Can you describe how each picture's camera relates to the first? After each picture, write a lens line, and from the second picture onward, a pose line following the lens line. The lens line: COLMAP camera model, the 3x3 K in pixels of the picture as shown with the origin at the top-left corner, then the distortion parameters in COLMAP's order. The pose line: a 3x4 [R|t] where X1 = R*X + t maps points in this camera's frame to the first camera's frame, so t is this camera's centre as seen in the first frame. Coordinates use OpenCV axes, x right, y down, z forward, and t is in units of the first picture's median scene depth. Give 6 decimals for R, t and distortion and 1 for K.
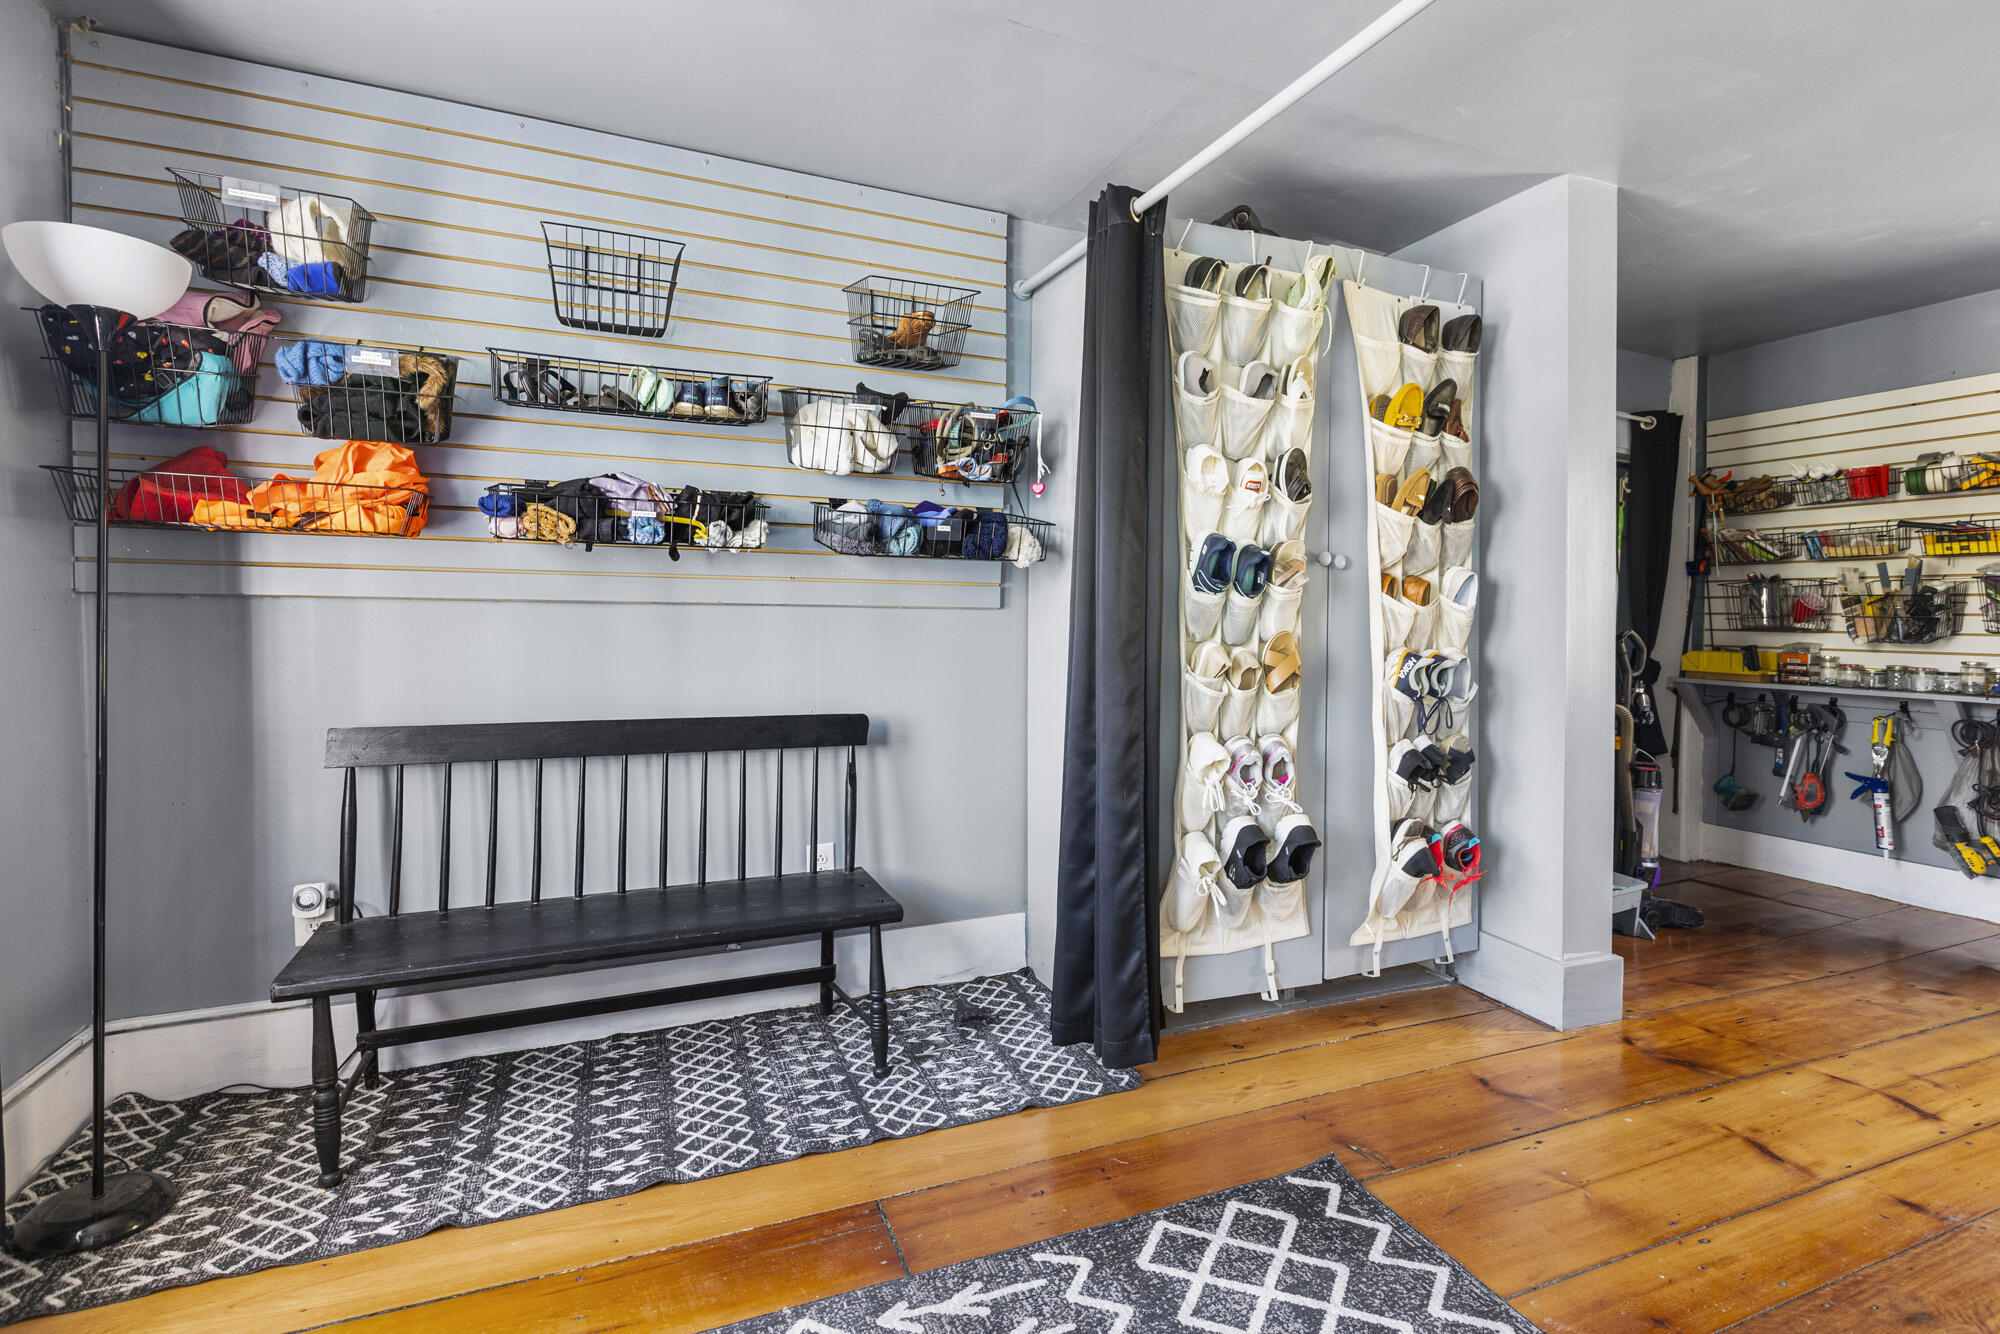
lens RADIAL K [[923.6, 0, 987.3], [0, 923.6, 641.9], [0, 0, 1]] dist [0.000322, -0.000668]
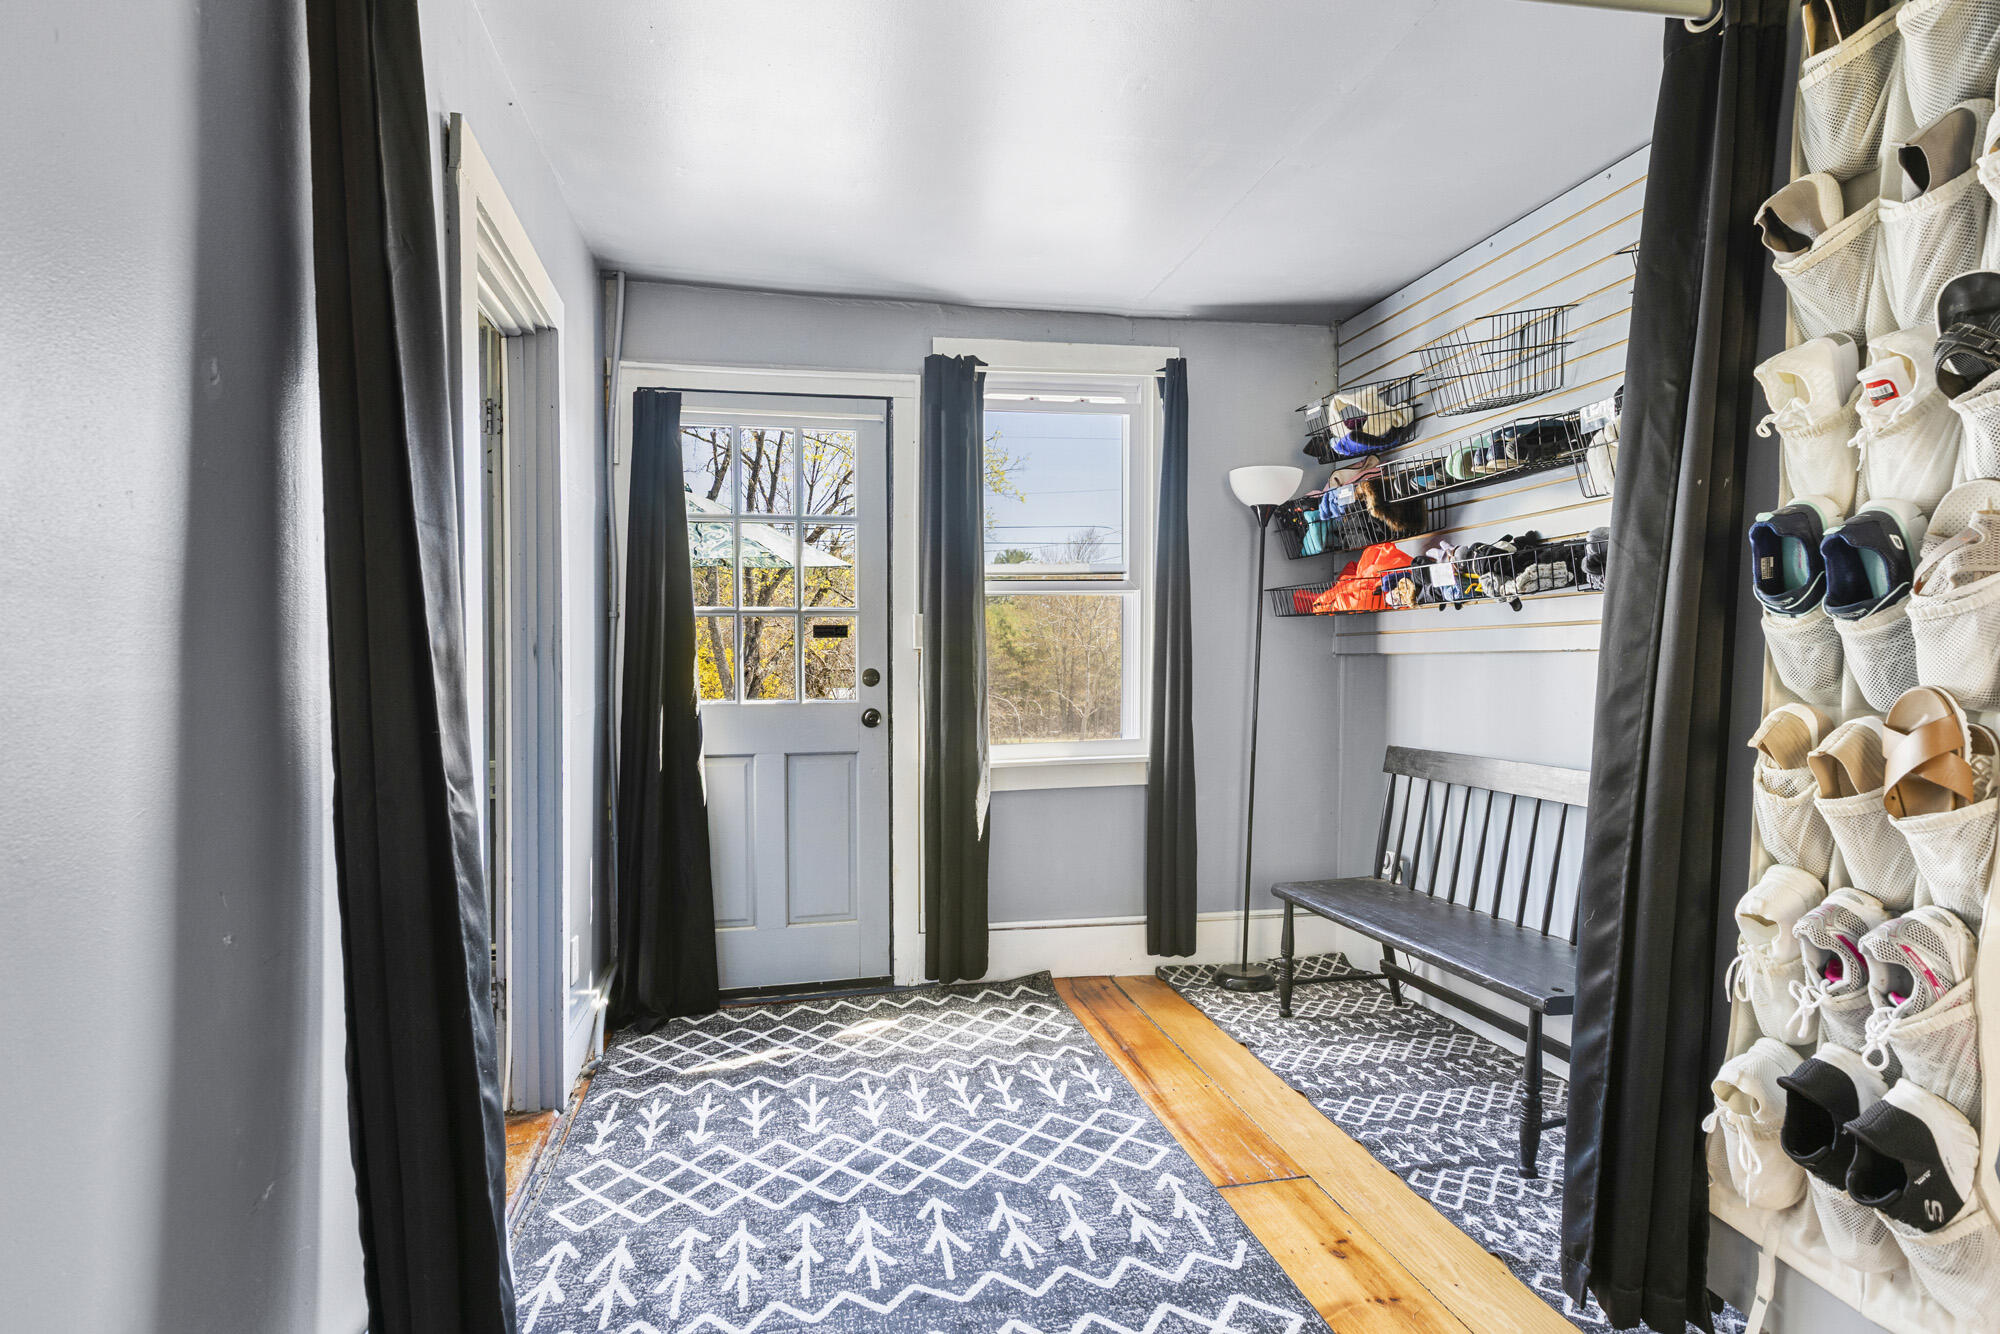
lens RADIAL K [[982.1, 0, 990.1], [0, 982.1, 671.2], [0, 0, 1]] dist [-0.000356, -0.000059]
pose [[-0.159009, -0.002676, -0.987274, 0.955954], [-0.017276, 0.999851, 0.000073, -0.011507], [0.987126, 0.017067, -0.159031, 0.661733]]
